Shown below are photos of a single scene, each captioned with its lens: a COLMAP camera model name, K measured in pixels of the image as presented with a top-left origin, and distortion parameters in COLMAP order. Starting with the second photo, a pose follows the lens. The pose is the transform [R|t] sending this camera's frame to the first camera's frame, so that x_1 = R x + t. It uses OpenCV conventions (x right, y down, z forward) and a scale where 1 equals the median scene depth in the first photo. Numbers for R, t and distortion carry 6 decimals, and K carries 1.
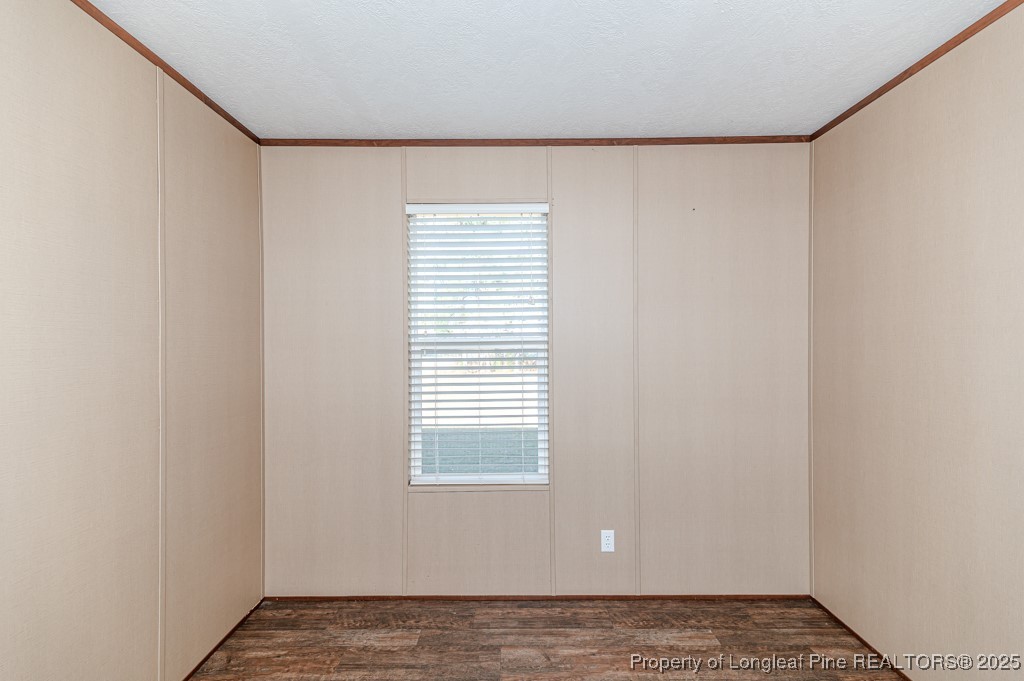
lens RADIAL K [[404.5, 0, 511.4], [0, 404.5, 337.9], [0, 0, 1]] dist [0.021508, -0.007007]
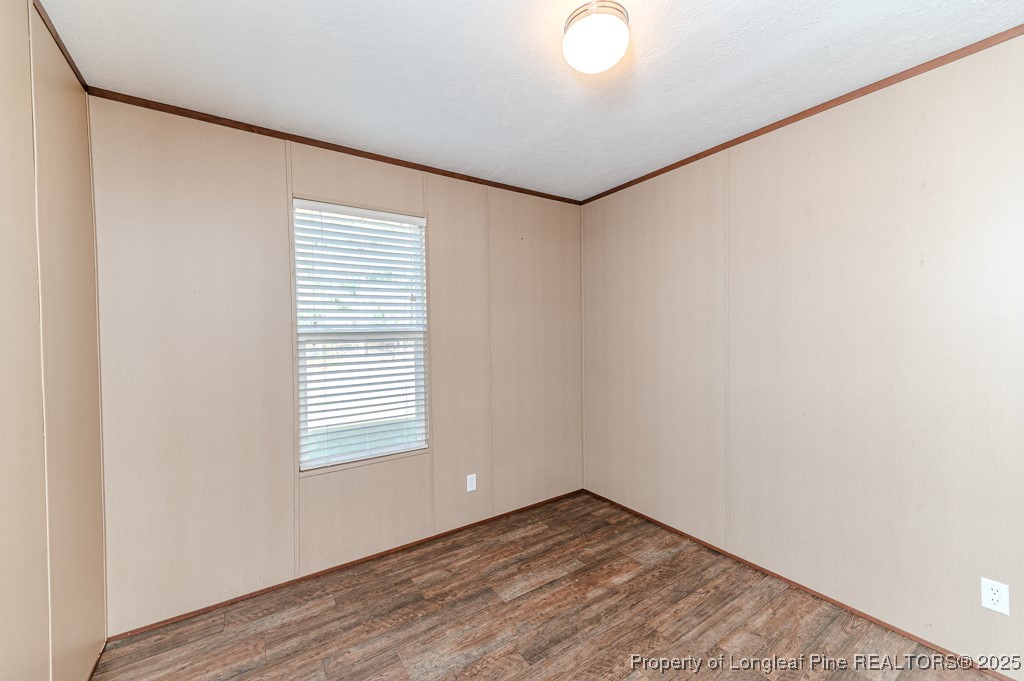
lens RADIAL K [[404.5, 0, 511.4], [0, 404.5, 337.9], [0, 0, 1]] dist [0.021508, -0.007007]
pose [[0.828668, -0.013561, 0.559576, -0.401214], [0.011804, 0.999908, 0.006752, 0.024684], [-0.559615, 0.001010, 0.828752, -0.166687]]
